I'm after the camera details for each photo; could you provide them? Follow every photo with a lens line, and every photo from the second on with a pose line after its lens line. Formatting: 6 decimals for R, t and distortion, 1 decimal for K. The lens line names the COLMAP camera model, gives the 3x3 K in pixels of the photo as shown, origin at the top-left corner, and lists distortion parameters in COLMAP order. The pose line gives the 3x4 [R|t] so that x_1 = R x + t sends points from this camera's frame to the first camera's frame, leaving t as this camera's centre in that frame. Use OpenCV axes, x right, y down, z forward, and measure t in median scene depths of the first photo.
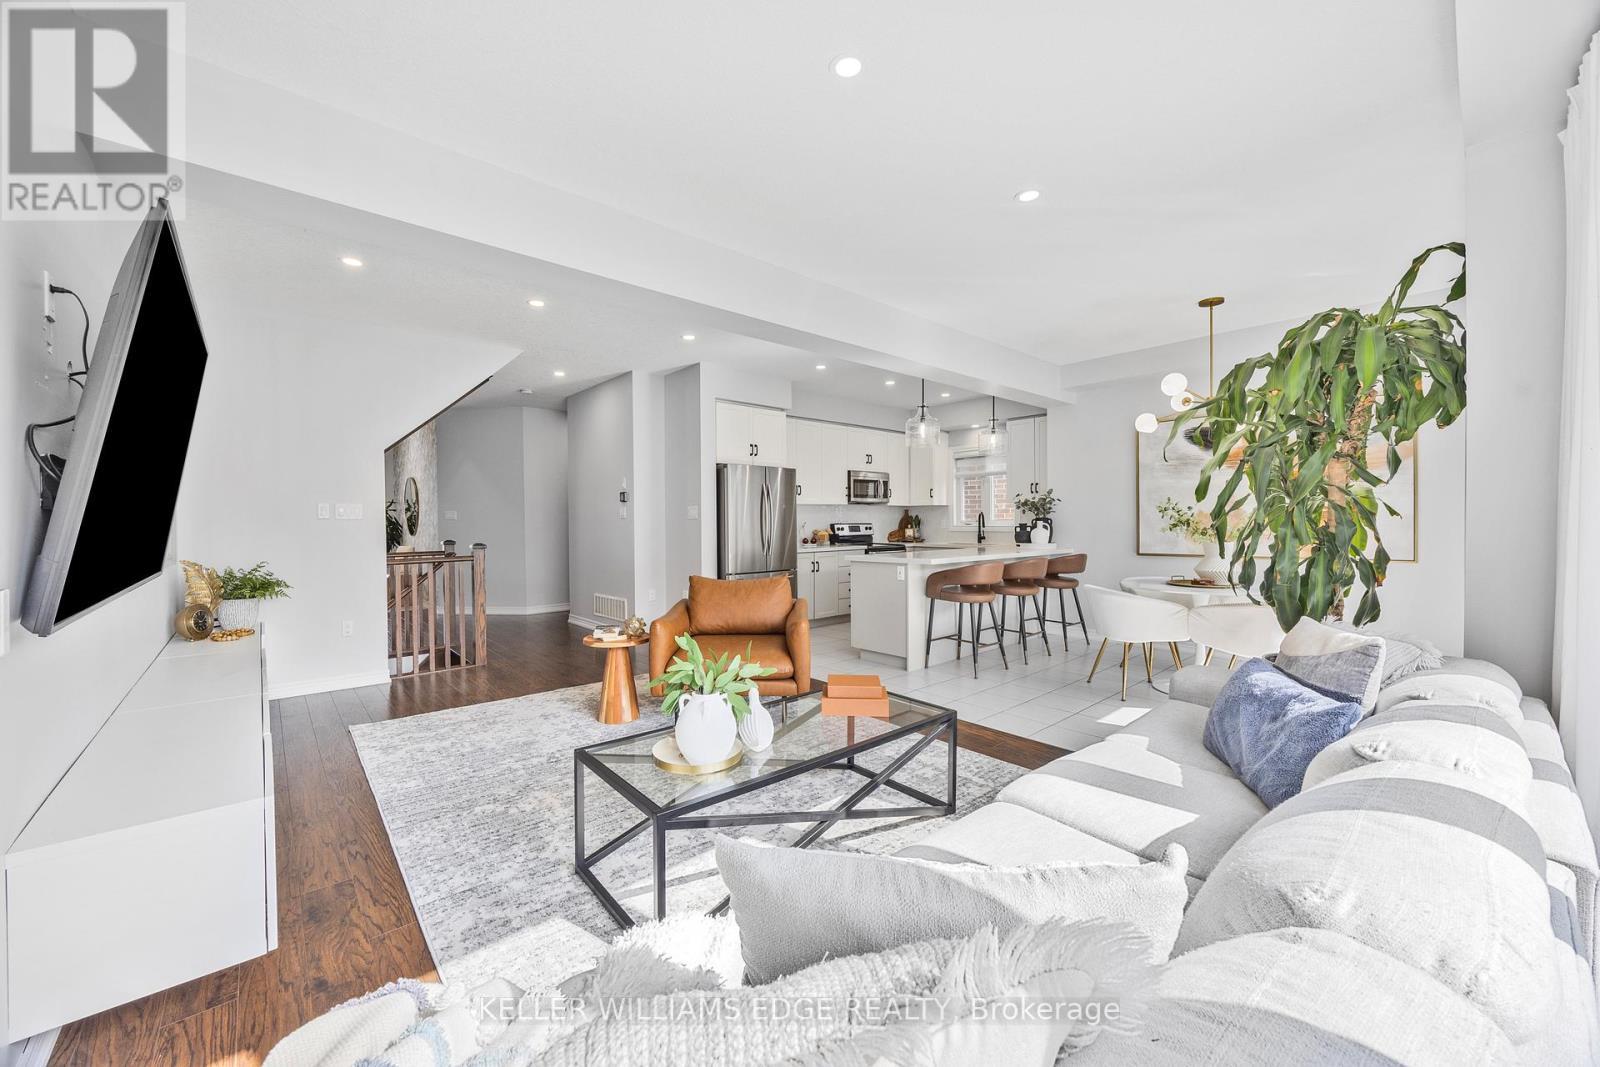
lens RADIAL K [[598.7, 0, 786.9], [0, 598.7, 533.8], [0, 0, 1]] dist [-0.006148, 0.000209]
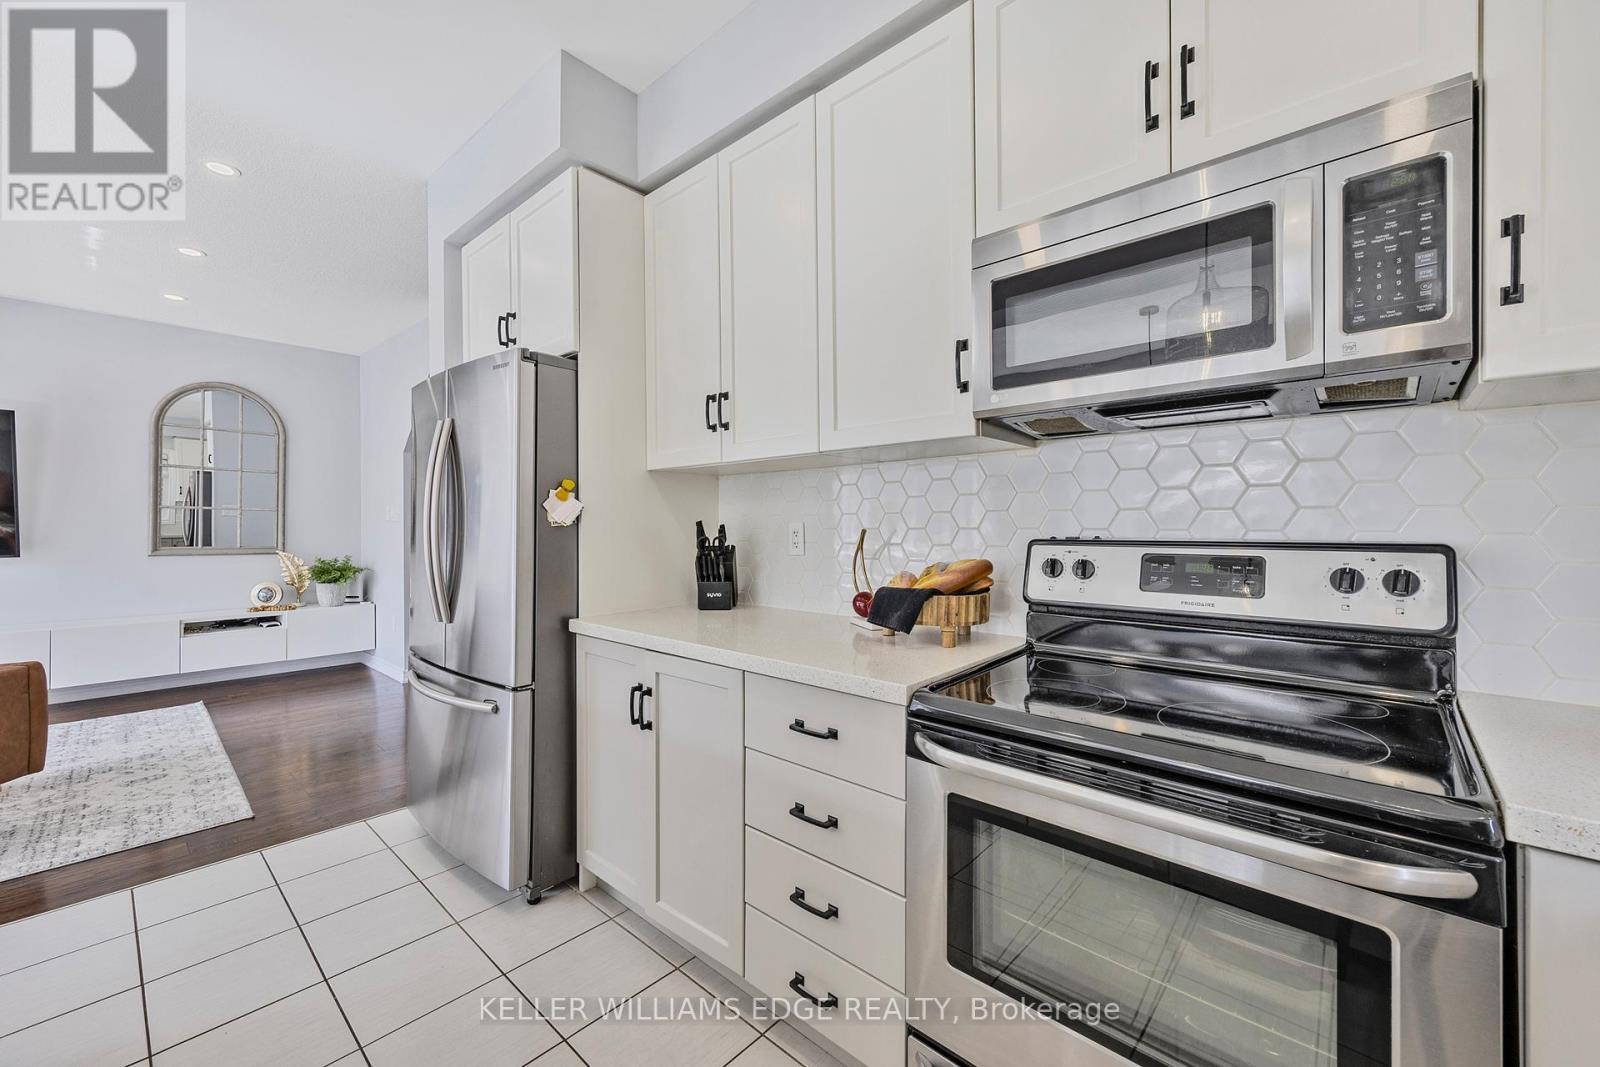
lens RADIAL K [[650.7, 0, 789.6], [0, 650.7, 526.0], [0, 0, 1]] dist [-0.001207, 0.002575]
pose [[0.094129, 0.006462, -0.995539, 0.313800], [-0.019202, 0.999805, 0.004674, -0.022631], [0.995375, 0.018676, 0.094234, 0.998901]]
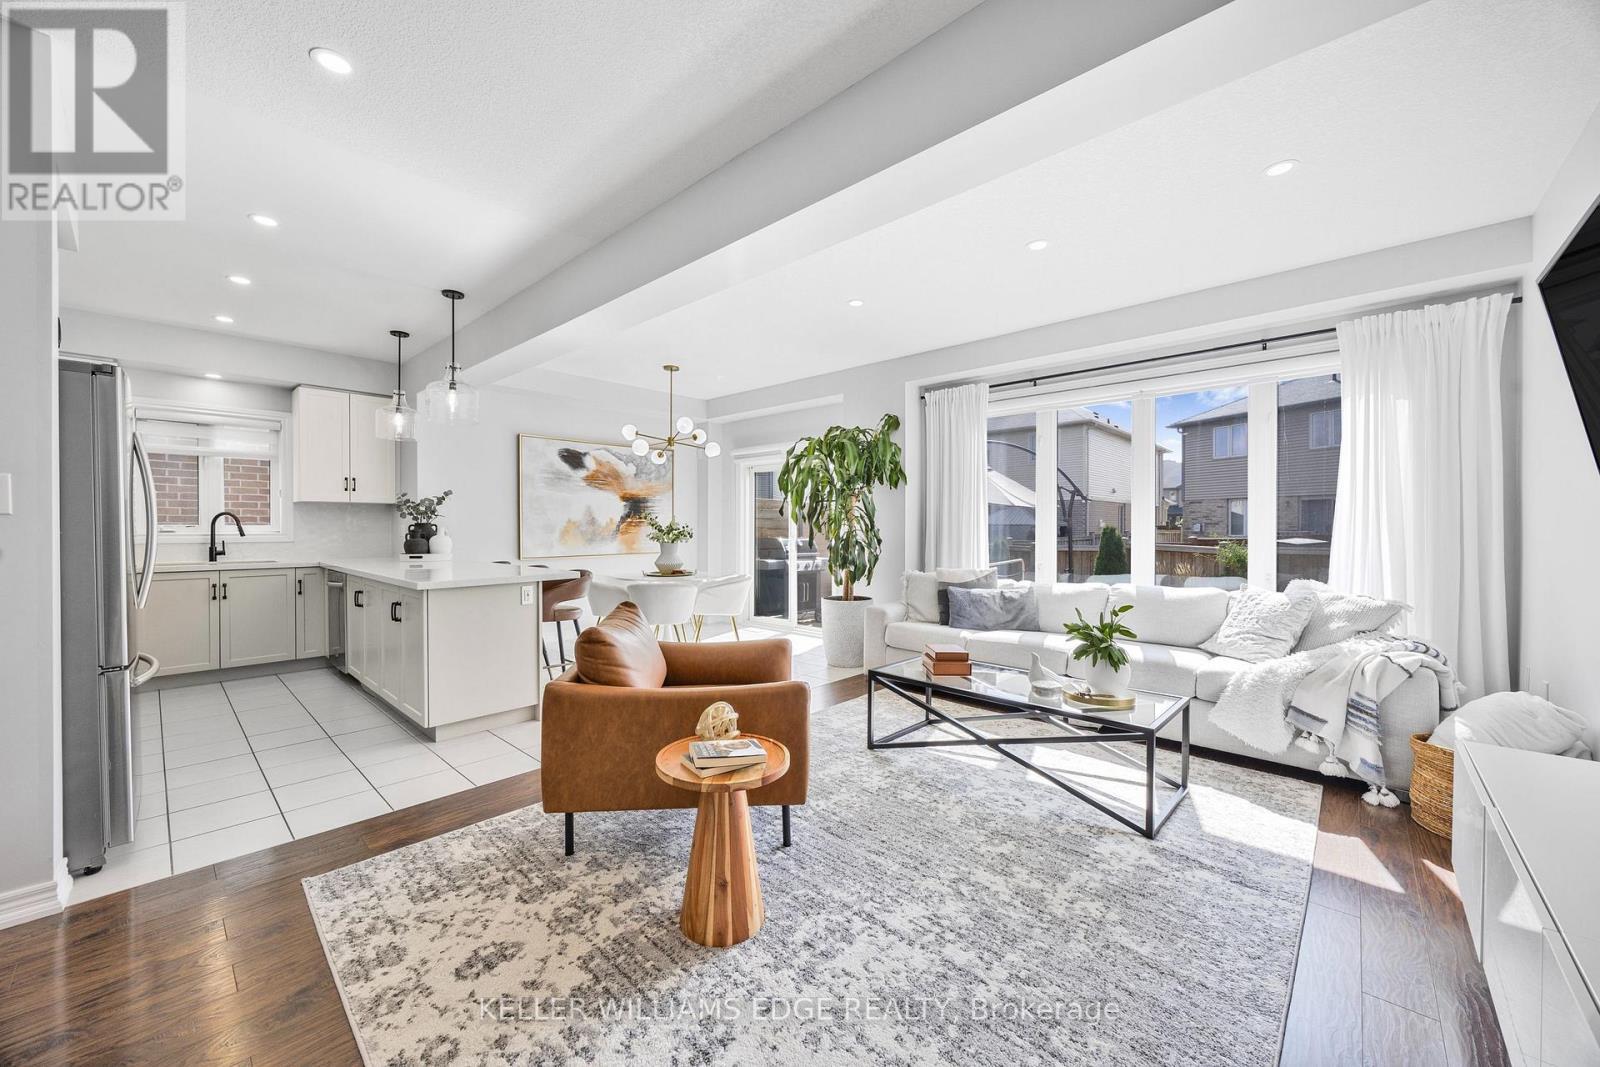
lens RADIAL K [[598.7, 0, 786.7], [0, 598.7, 531.4], [0, 0, 1]] dist [-0.006148, 0.000209]
pose [[-0.091811, -0.002816, 0.995772, -0.406096], [0.017348, 0.999840, 0.004427, -0.009218], [-0.995625, 0.017681, -0.091748, 0.512542]]
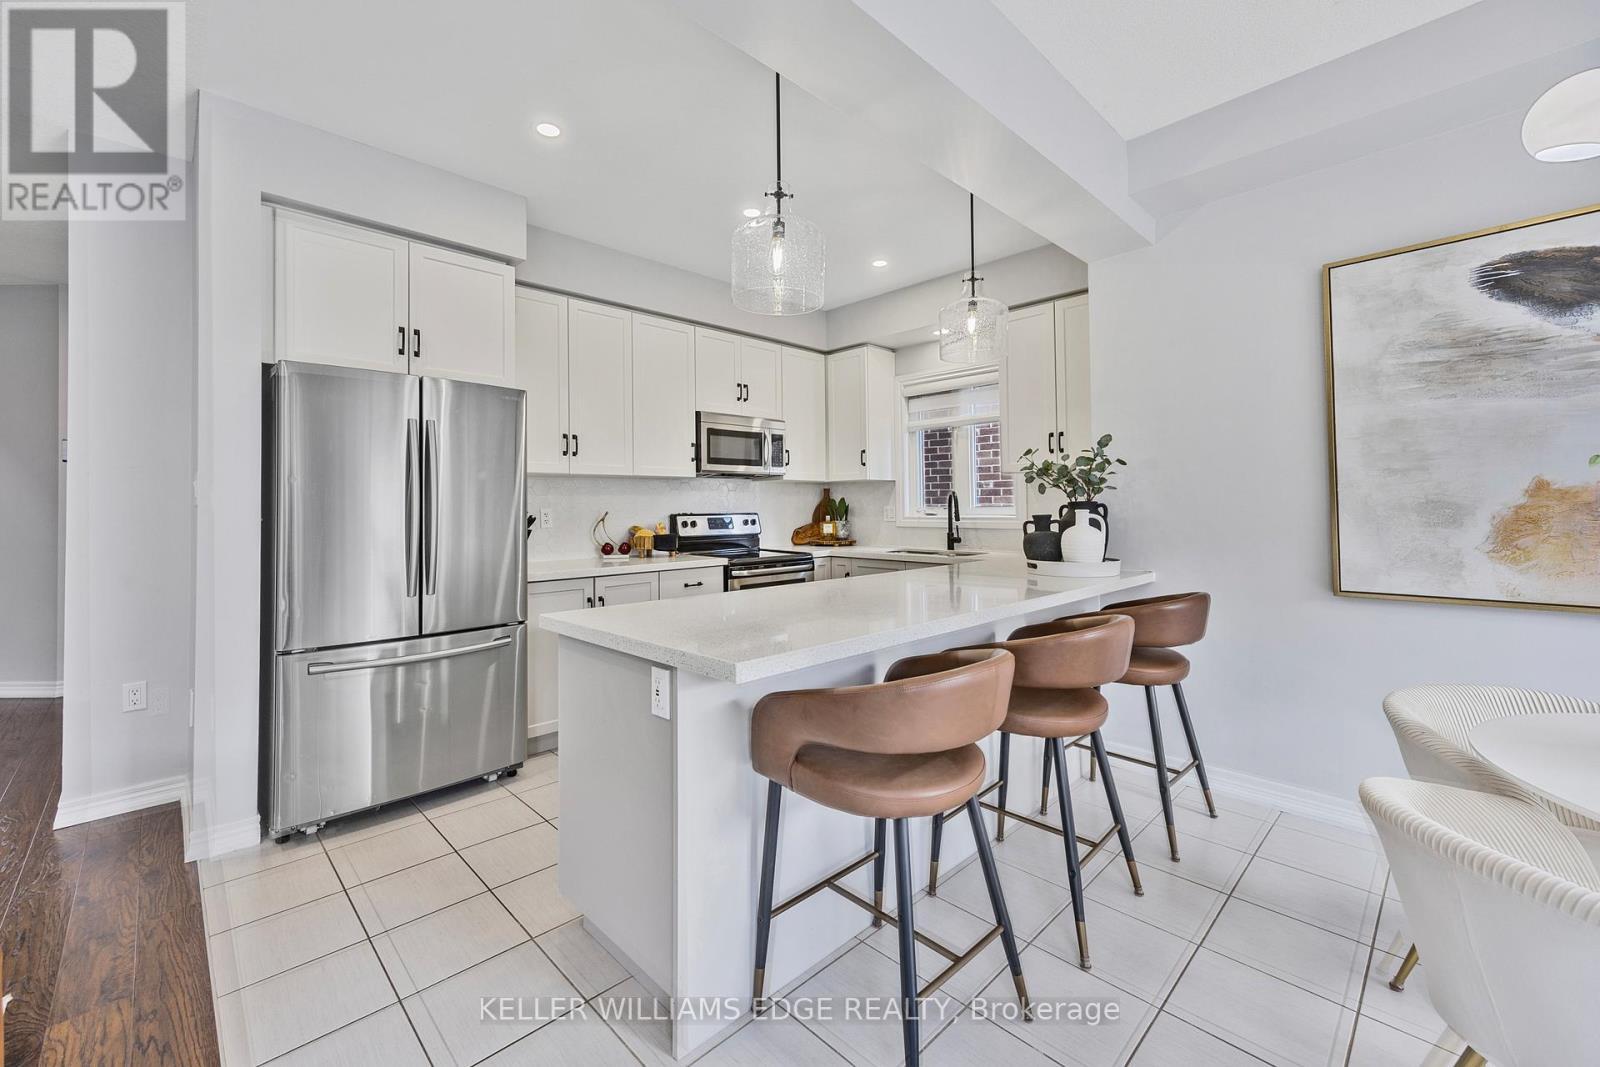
lens RADIAL K [[650.7, 0, 783.9], [0, 650.7, 498.3], [0, 0, 1]] dist [-0.001207, 0.002575]
pose [[0.998936, -0.000824, 0.046116, 0.163593], [0.002397, 0.999417, -0.034062, -0.012278], [-0.046061, 0.034136, 0.998355, 0.473693]]
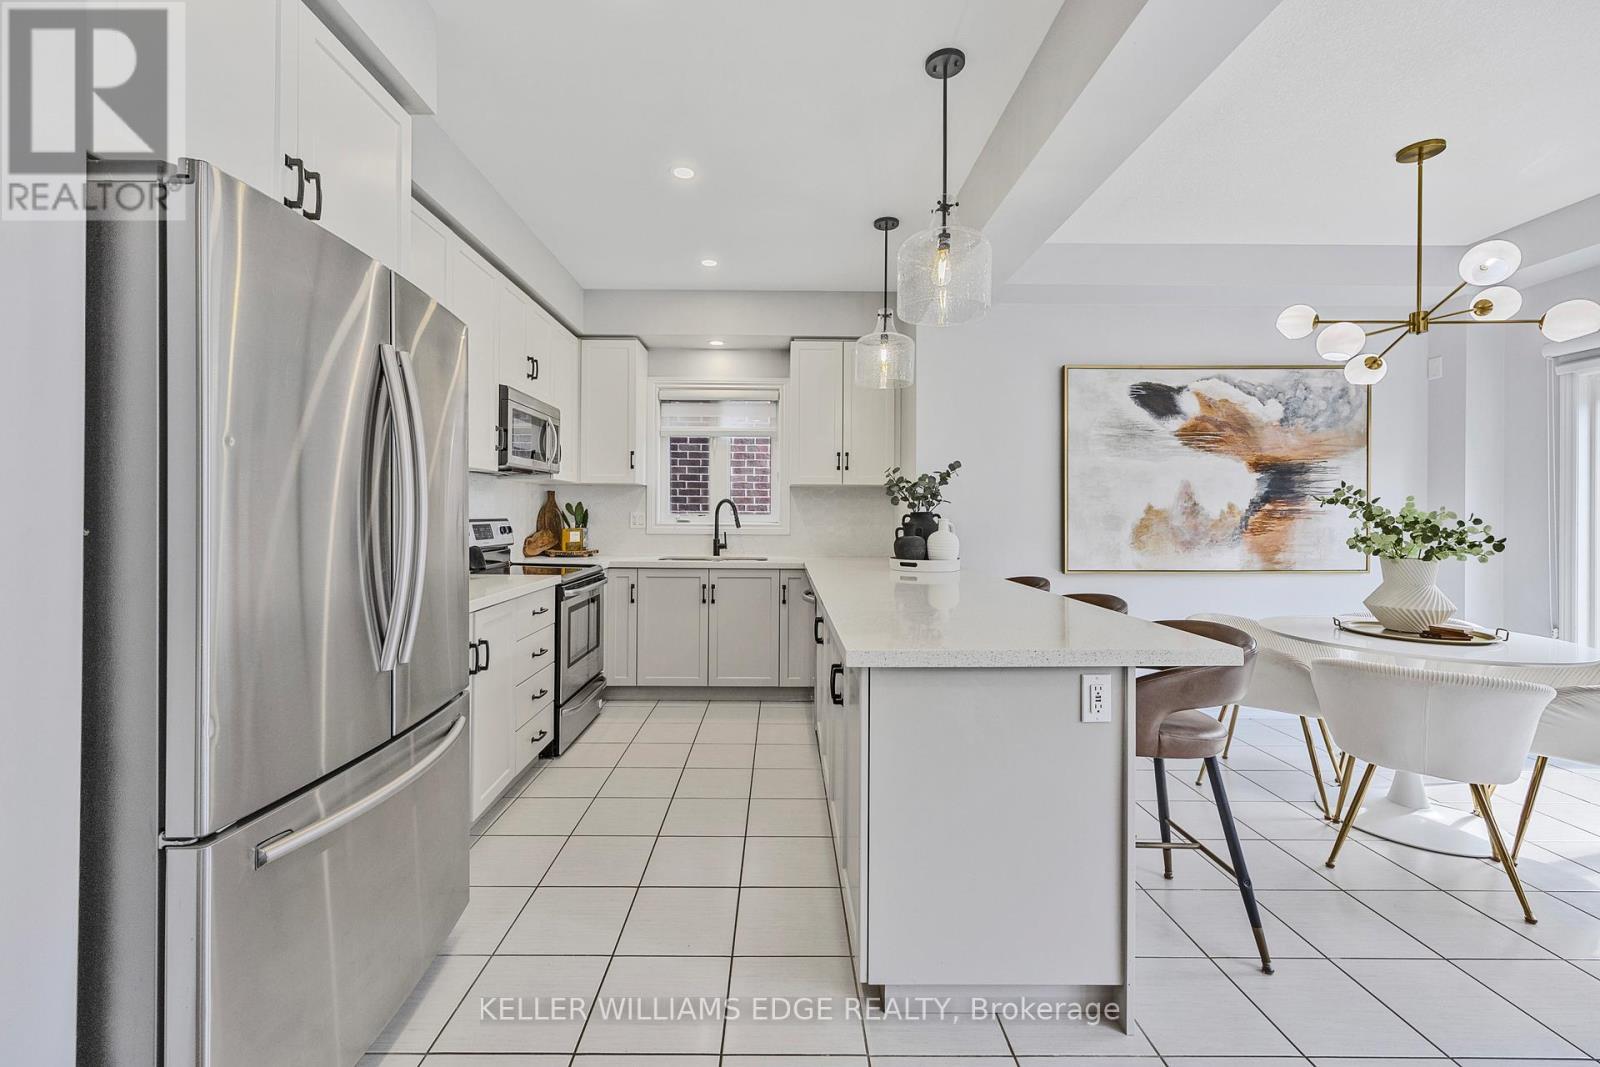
lens RADIAL K [[650.7, 0, 793.2], [0, 650.7, 510.2], [0, 0, 1]] dist [-0.001207, 0.002575]
pose [[0.651062, 0.013727, 0.758900, -0.101274], [0.003814, 0.999765, -0.021356, -0.014793], [-0.759015, 0.016798, 0.650857, 0.624664]]
